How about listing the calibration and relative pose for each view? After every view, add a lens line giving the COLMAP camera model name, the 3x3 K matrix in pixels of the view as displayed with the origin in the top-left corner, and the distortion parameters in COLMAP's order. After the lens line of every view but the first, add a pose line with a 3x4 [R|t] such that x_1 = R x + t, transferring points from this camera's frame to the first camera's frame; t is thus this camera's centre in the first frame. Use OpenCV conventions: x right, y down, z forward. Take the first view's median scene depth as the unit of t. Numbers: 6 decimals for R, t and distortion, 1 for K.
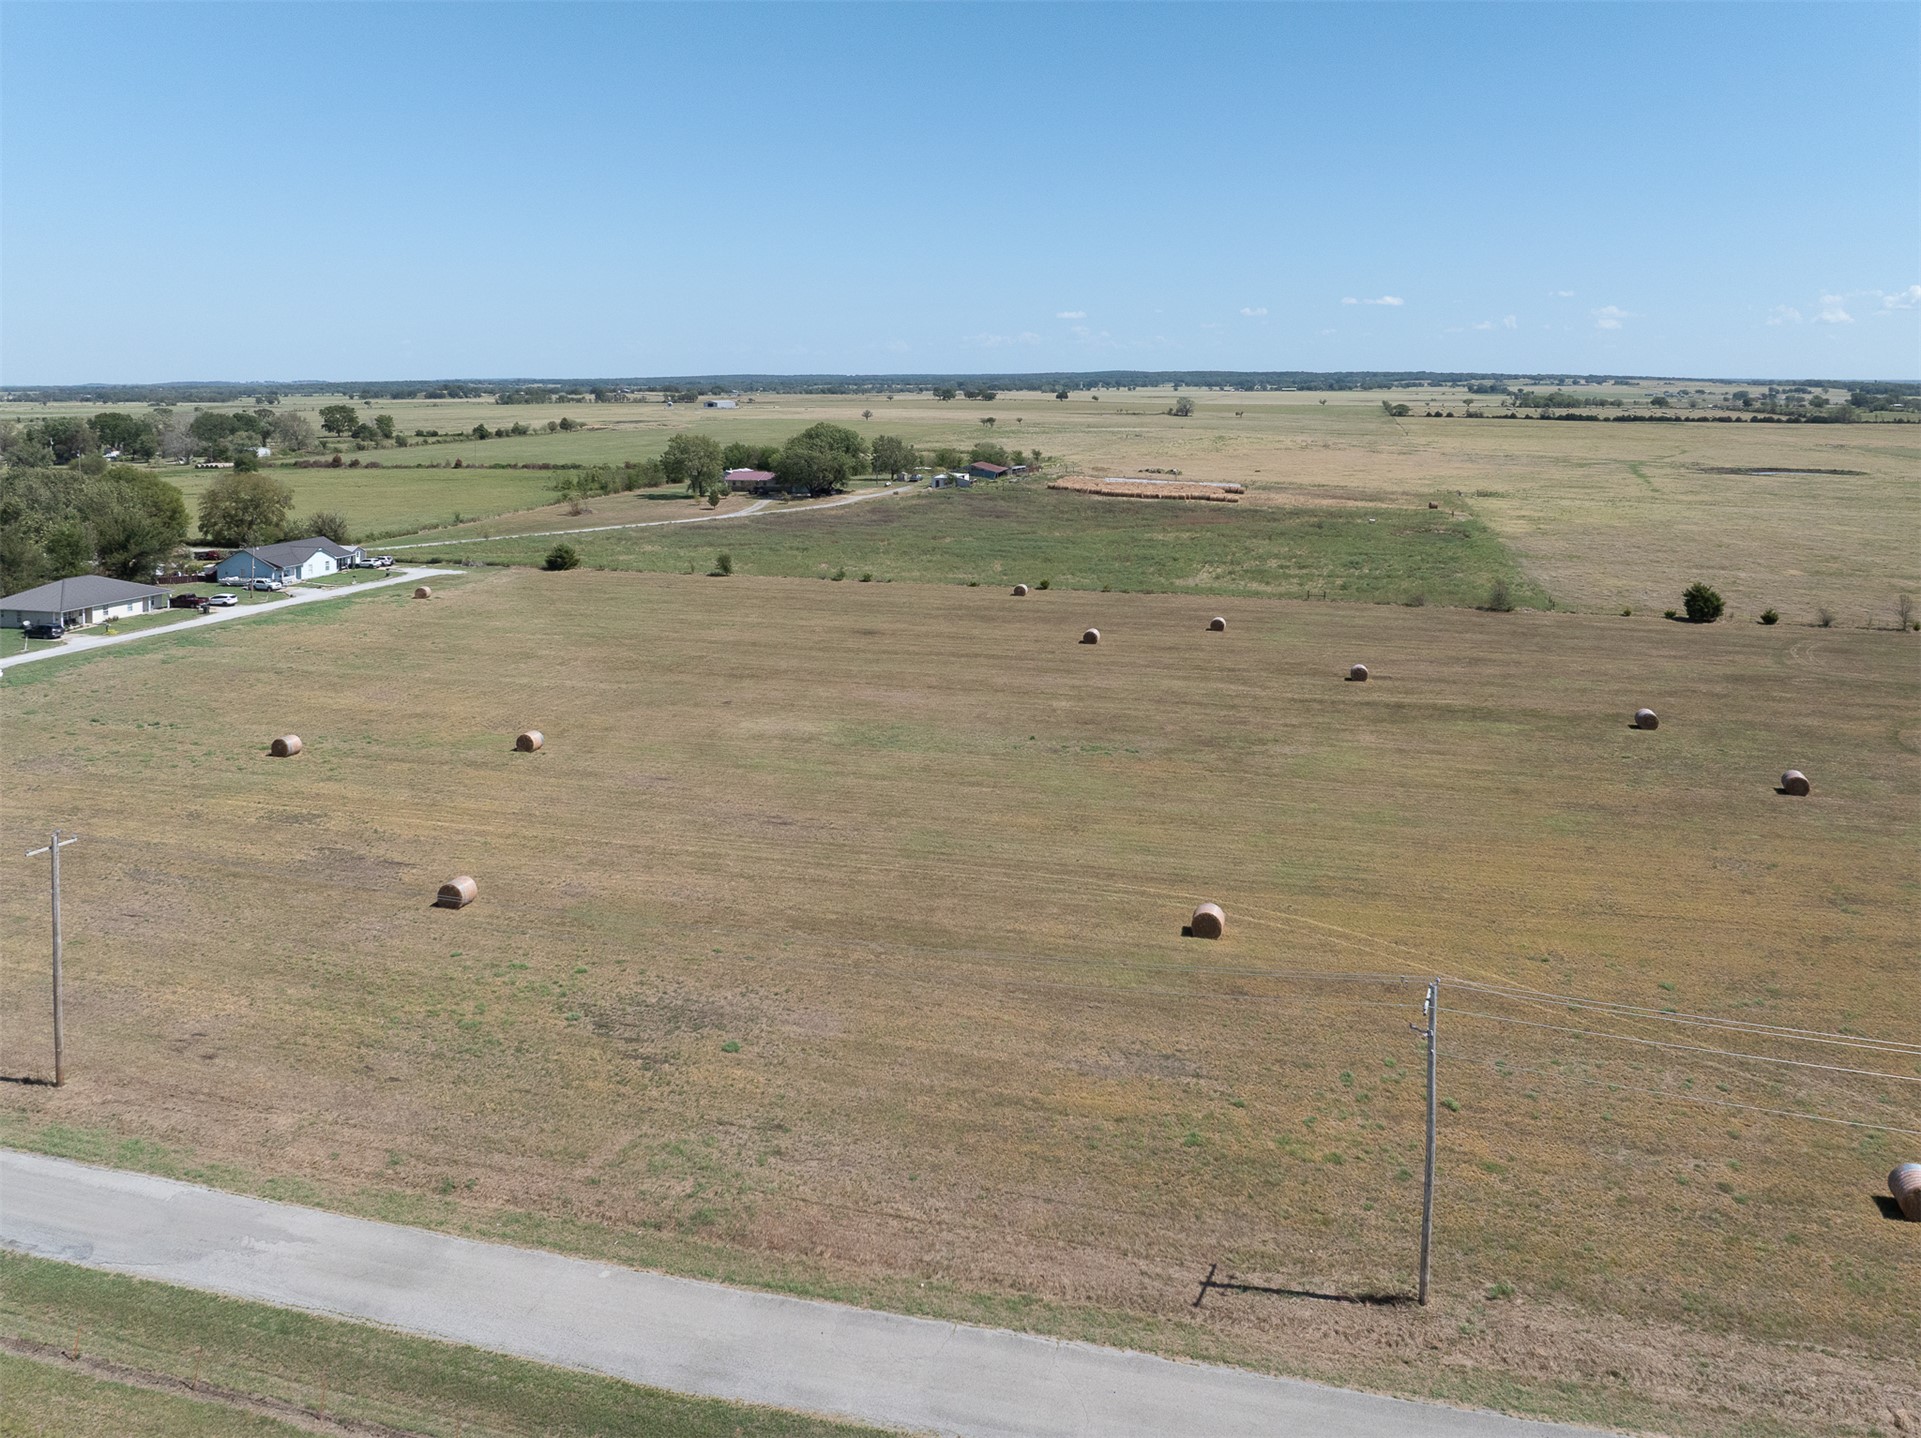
lens RADIAL K [[1428.5, 0, 963.7], [0, 1428.5, 702.9], [0, 0, 1]] dist [-0.023713, -0.020589]
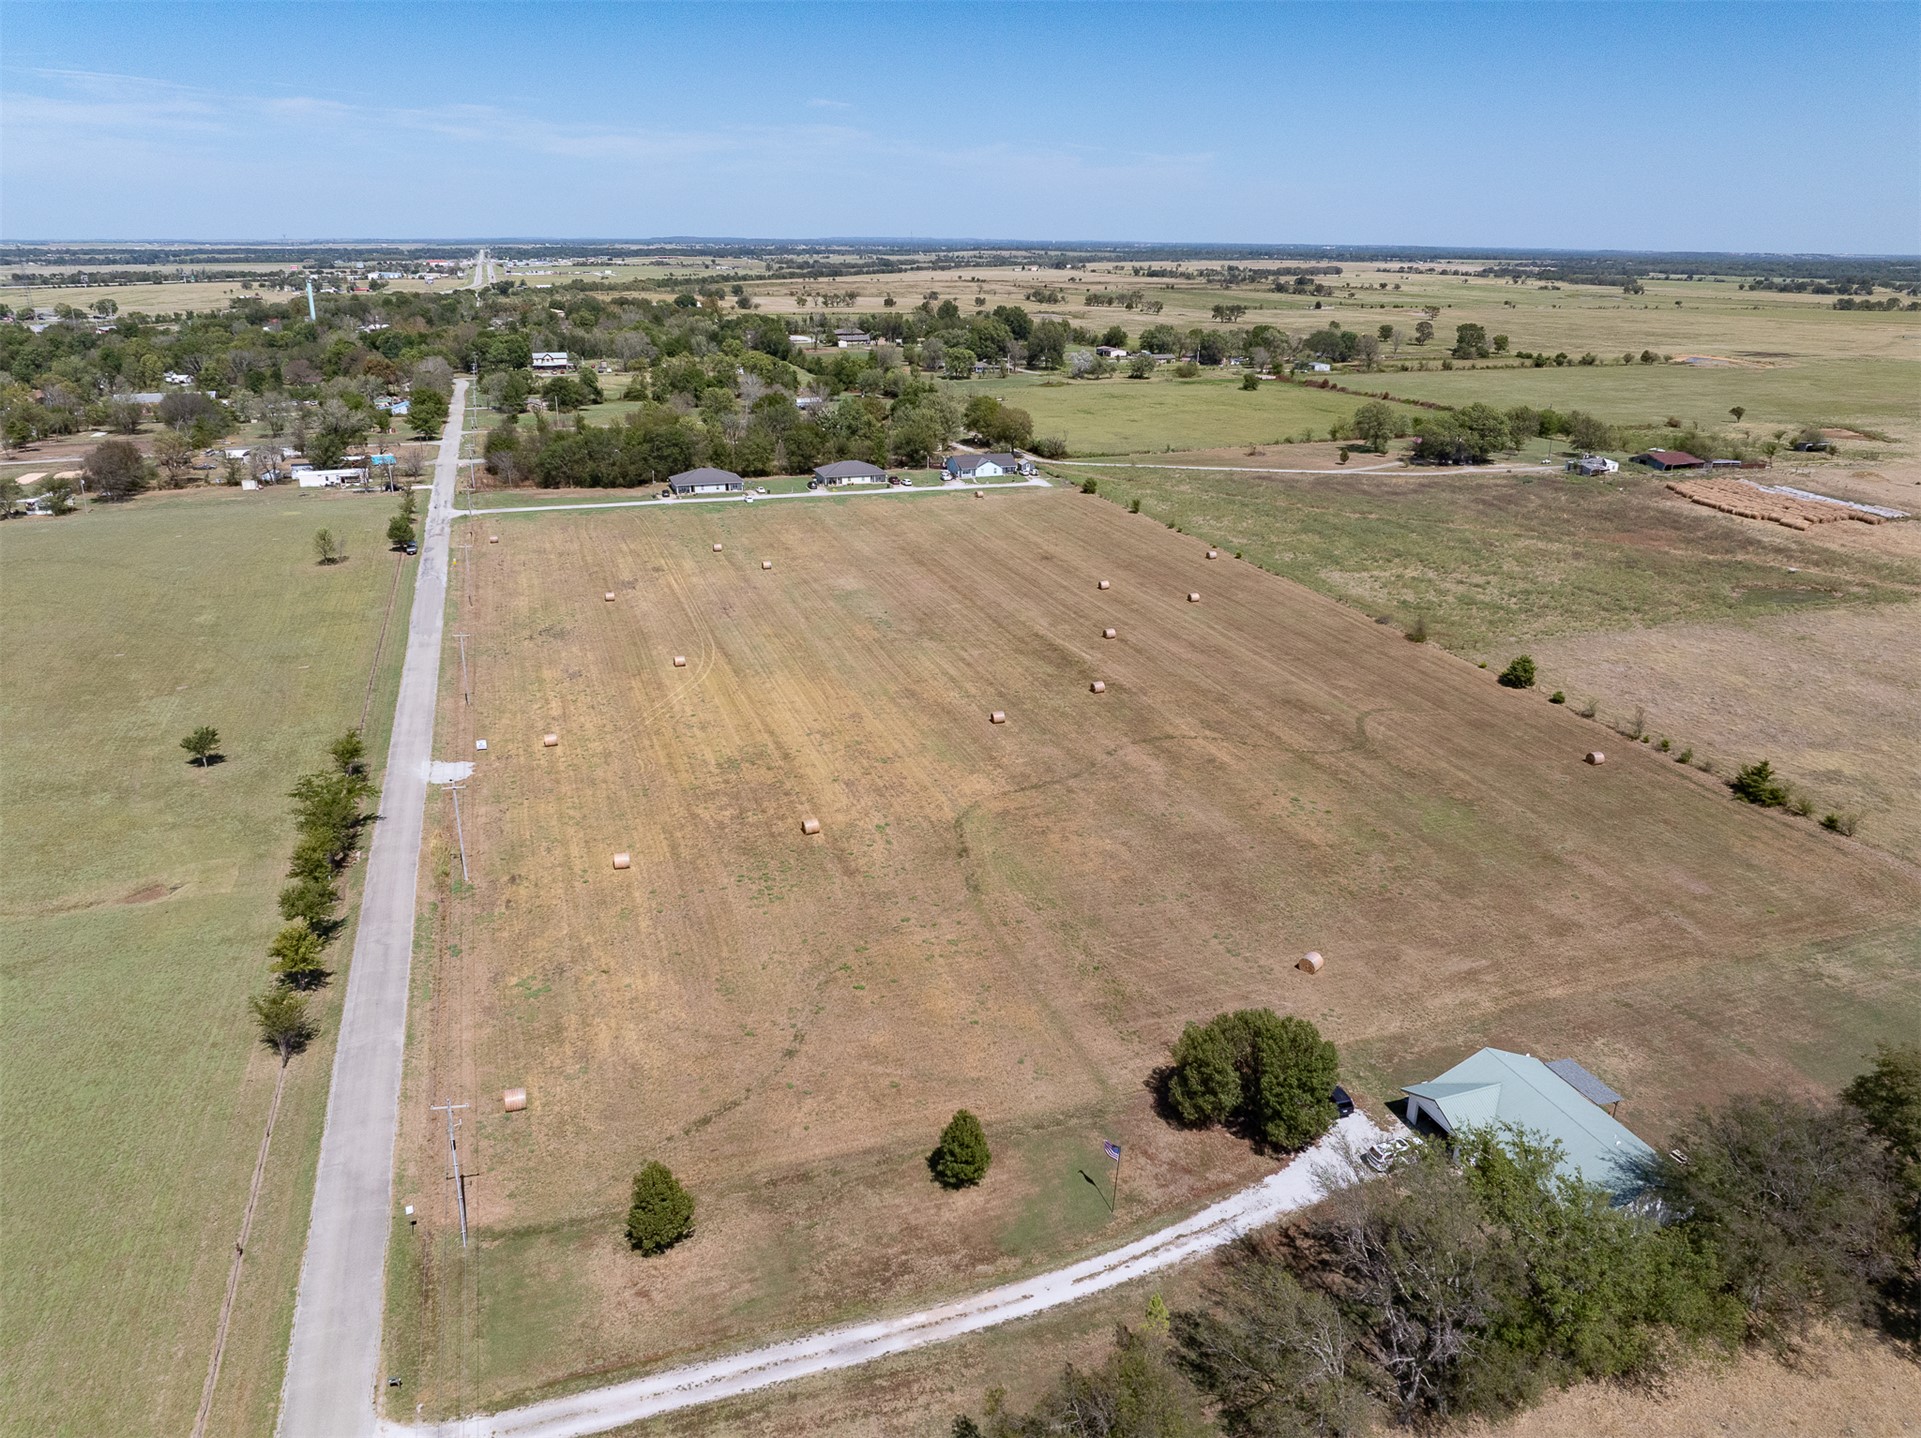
lens RADIAL K [[1346.3, 0, 969.8], [0, 1346.3, 709.9], [0, 0, 1]] dist [-0.033818, -0.002926]
pose [[0.558647, 0.282353, -0.779866, 1.733268], [-0.193378, 0.958698, 0.208575, -0.279278], [0.806548, 0.034289, 0.590174, -0.061317]]
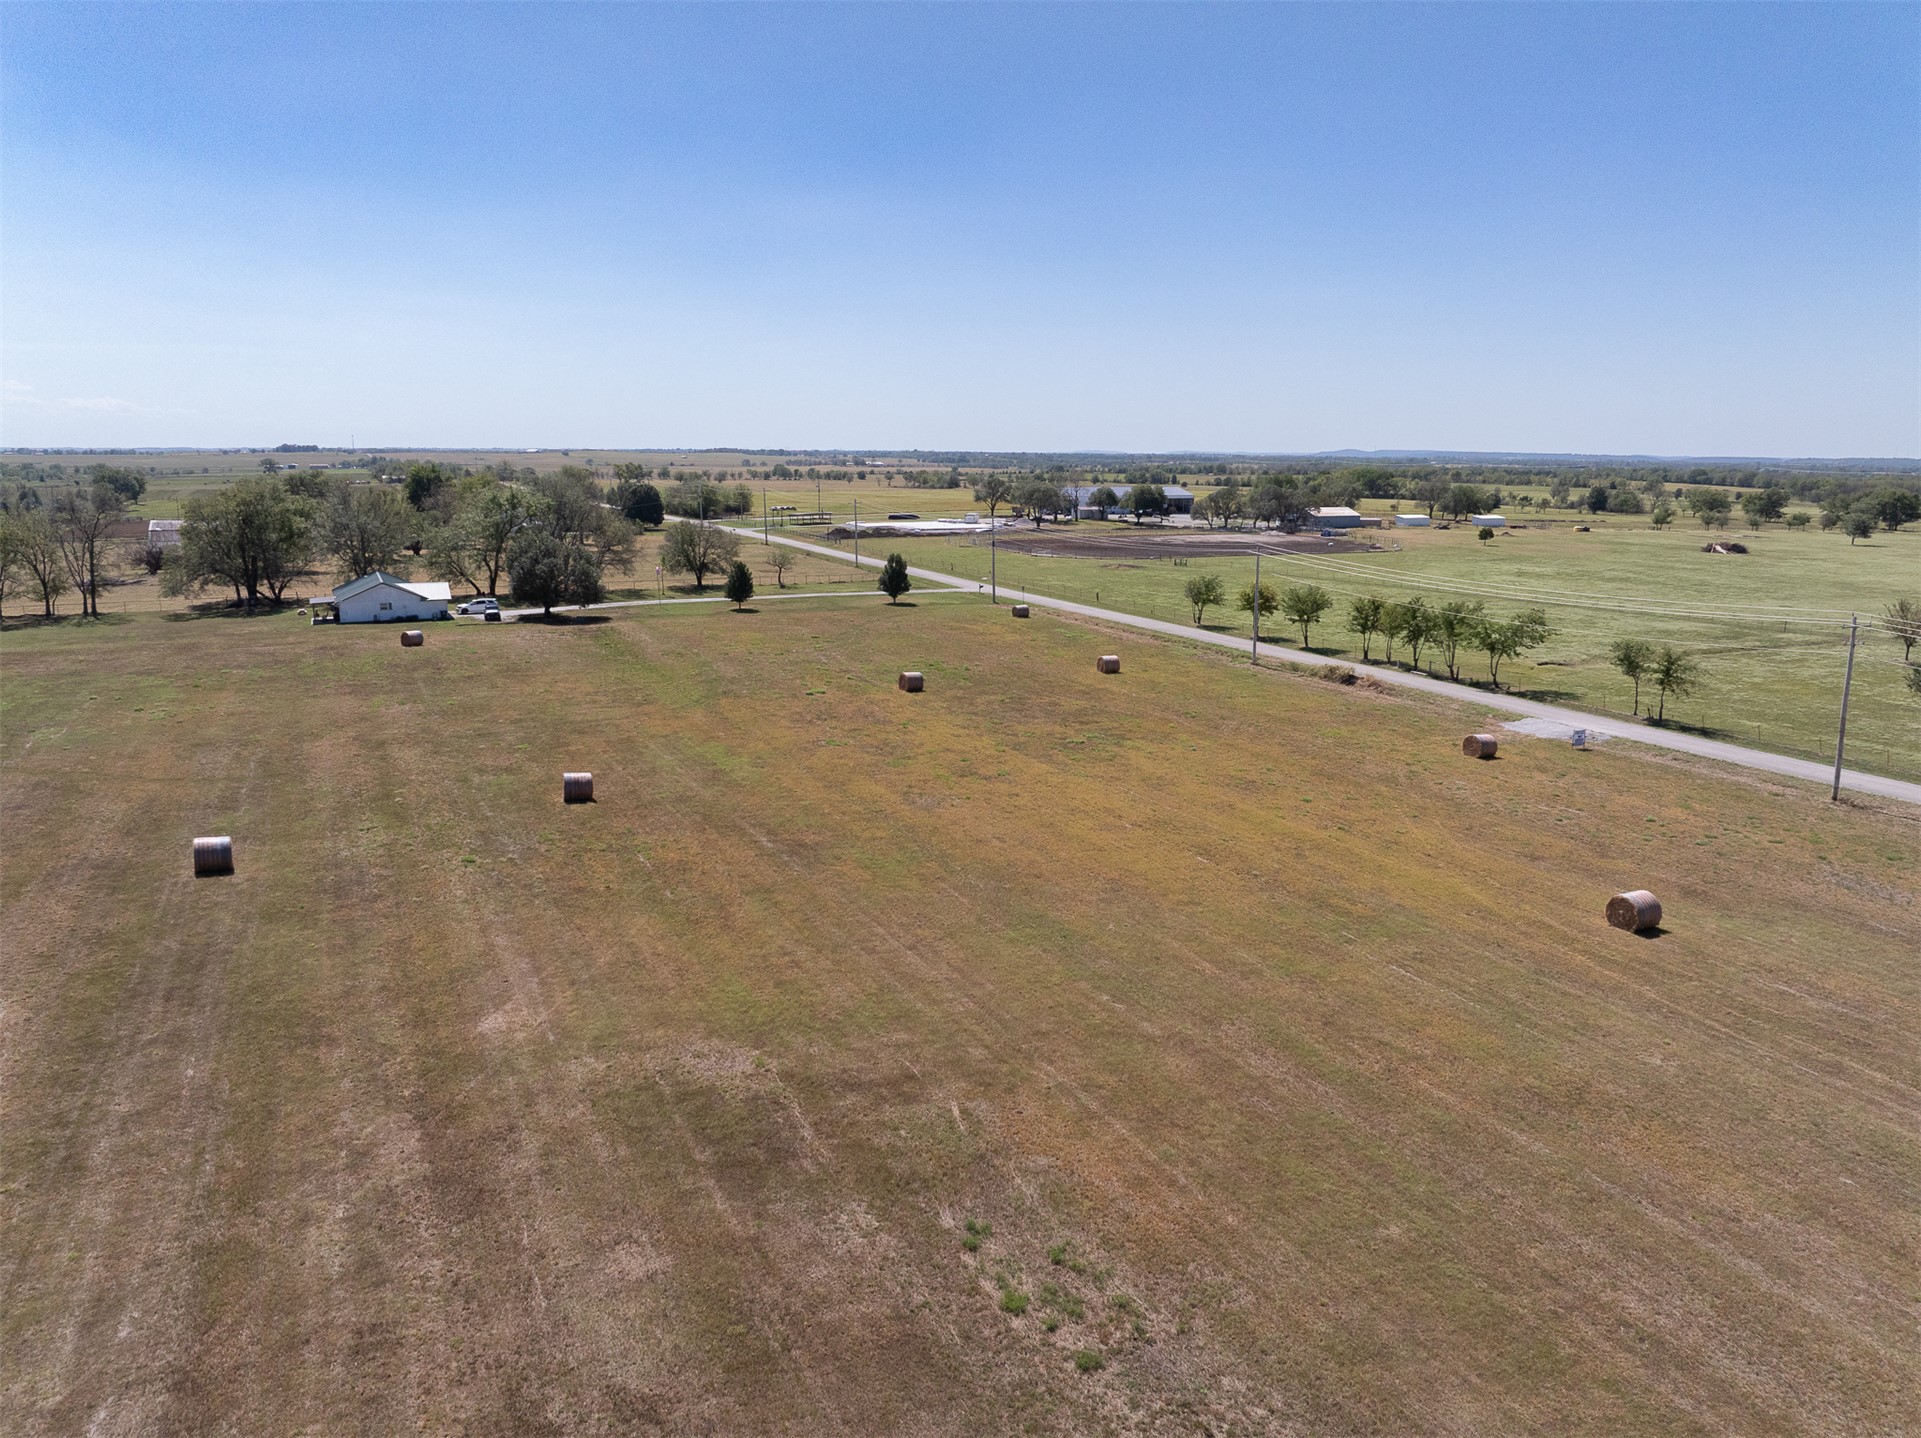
lens RADIAL K [[1346.3, 0, 965.8], [0, 1346.3, 714.5], [0, 0, 1]] dist [-0.033818, -0.002926]
pose [[-0.647346, -0.152277, 0.746830, -0.081542], [0.161996, 0.929965, 0.330034, -0.166907], [-0.744782, 0.334630, -0.577341, 1.116370]]
